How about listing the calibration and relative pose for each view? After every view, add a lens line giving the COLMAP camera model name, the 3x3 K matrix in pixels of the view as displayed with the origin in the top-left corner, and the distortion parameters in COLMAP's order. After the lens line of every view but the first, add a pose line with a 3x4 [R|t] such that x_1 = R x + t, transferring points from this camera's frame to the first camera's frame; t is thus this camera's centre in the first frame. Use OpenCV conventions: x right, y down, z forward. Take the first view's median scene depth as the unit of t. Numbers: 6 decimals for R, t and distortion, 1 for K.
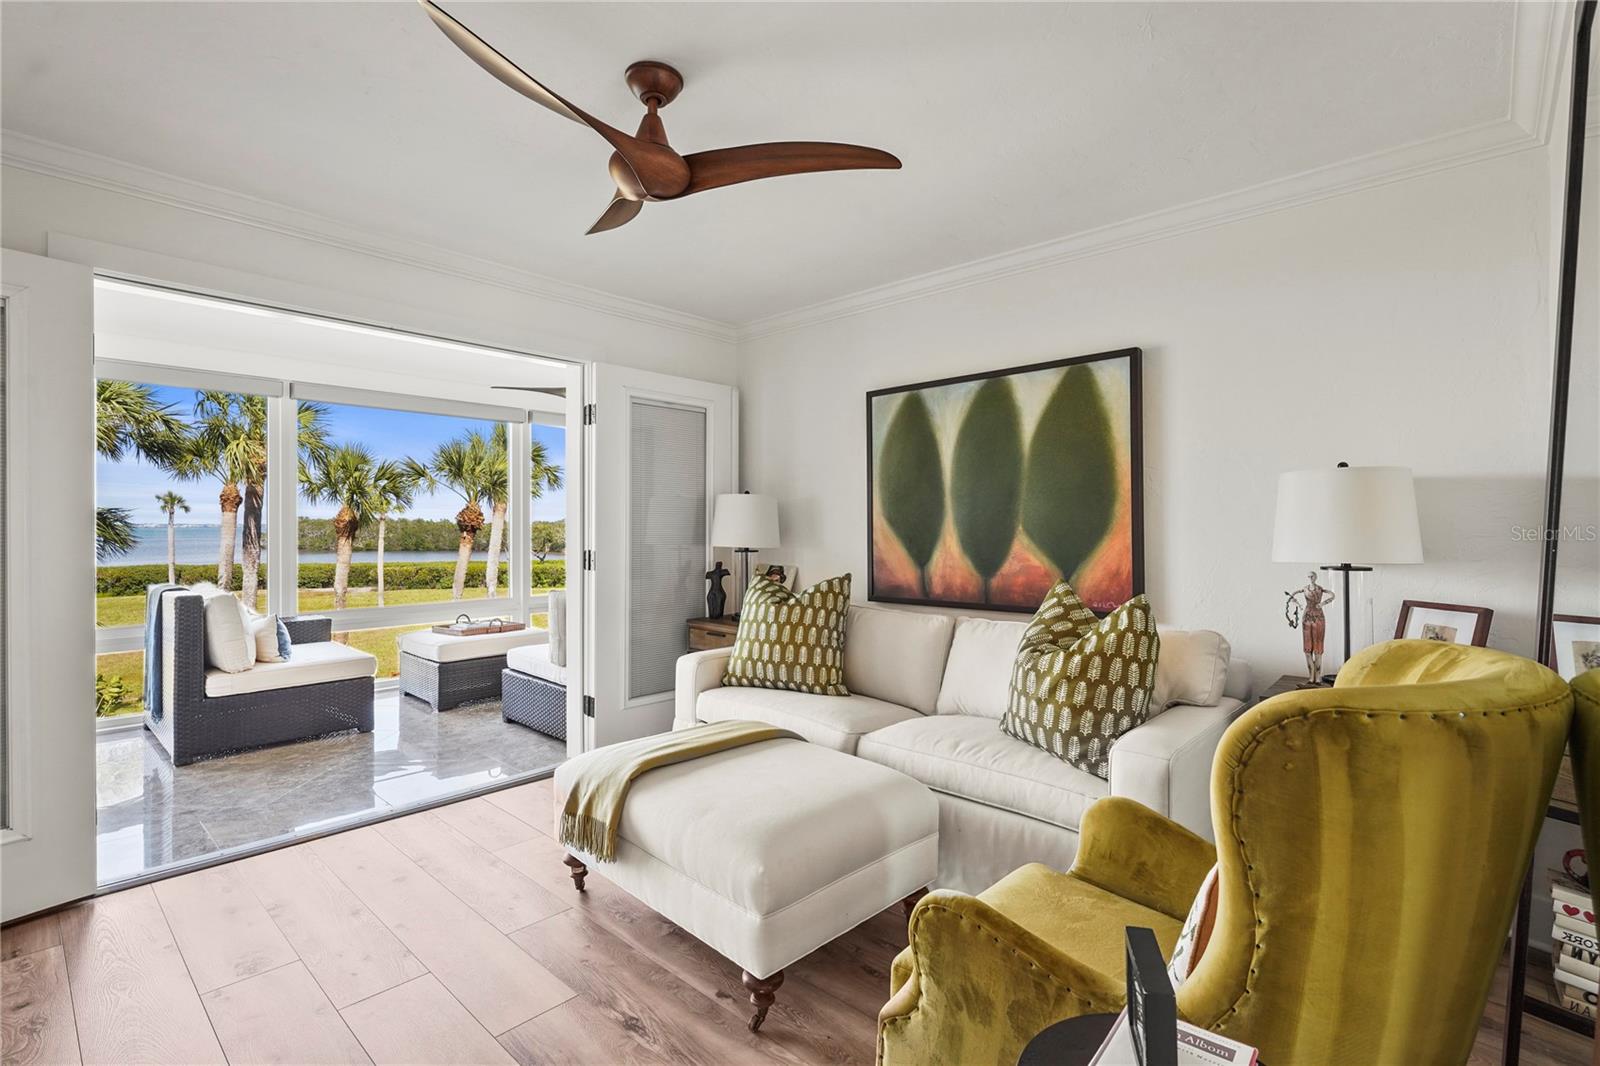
lens RADIAL K [[734.8, 0, 781.3], [0, 734.8, 527.9], [0, 0, 1]] dist [-0.001755, -0.000119]
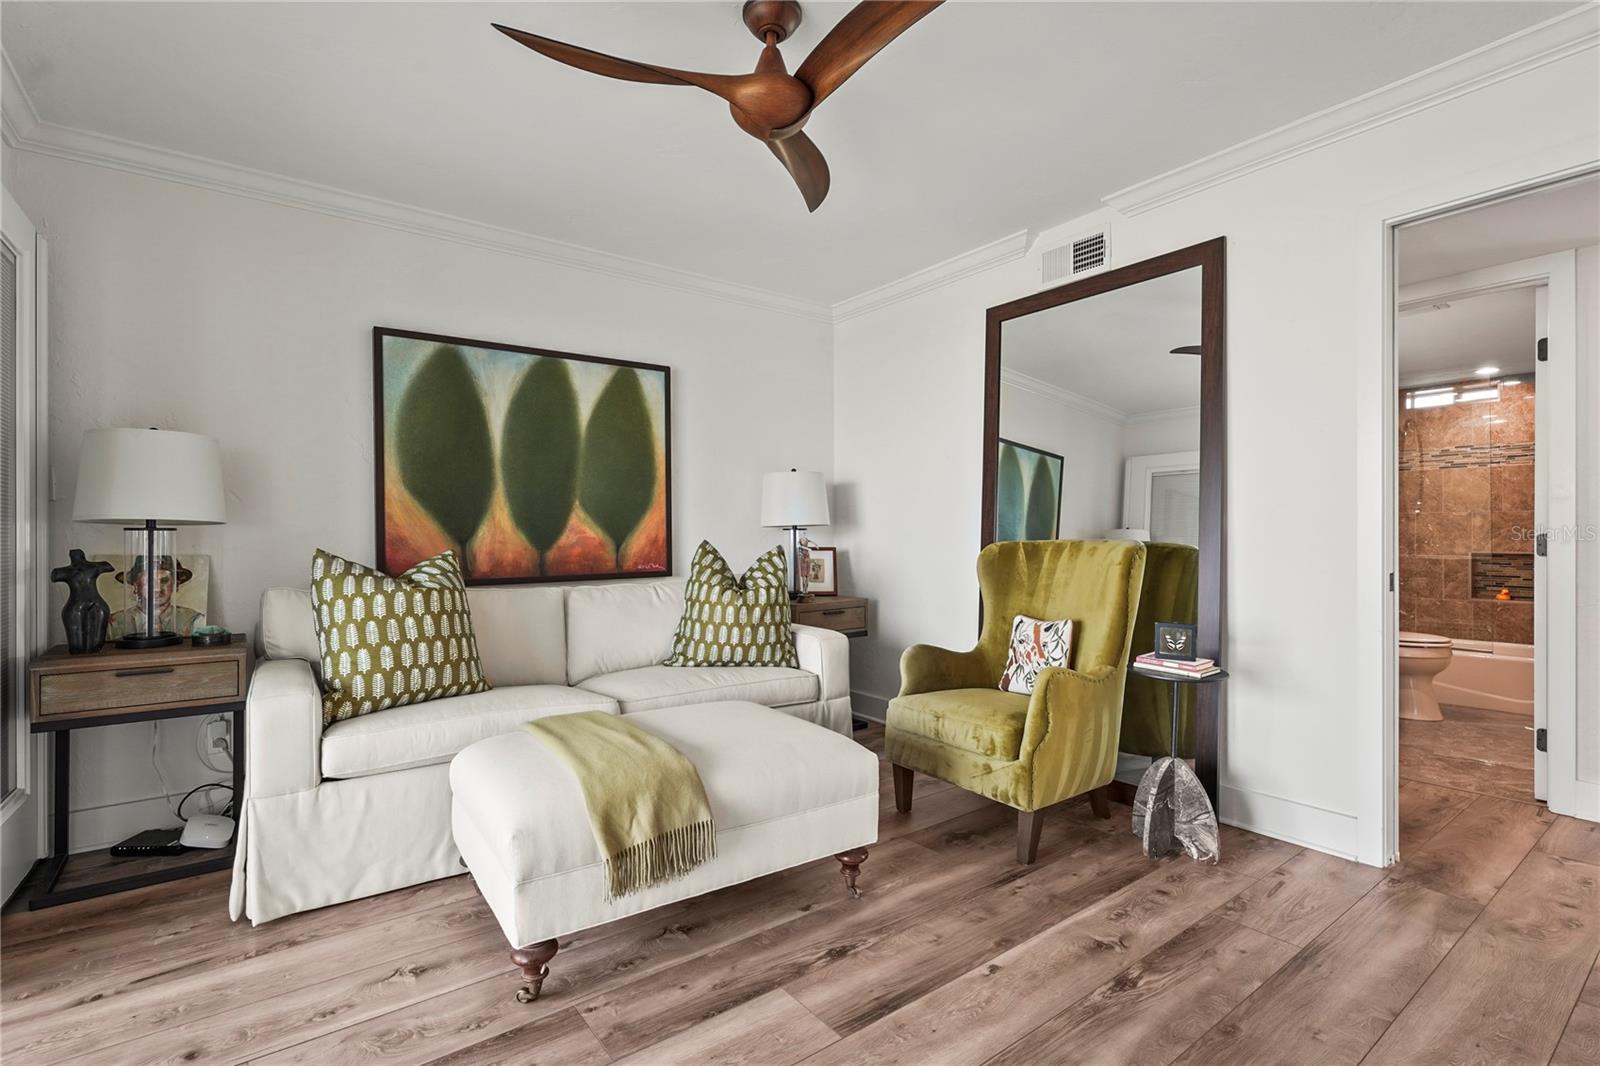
lens RADIAL K [[734.8, 0, 798.5], [0, 734.8, 536.9], [0, 0, 1]] dist [-0.001755, -0.000119]
pose [[0.186955, -0.003085, 0.982364, -0.674007], [0.003849, 0.999990, 0.002408, 0.048643], [-0.982361, 0.003331, 0.186965, 0.472039]]
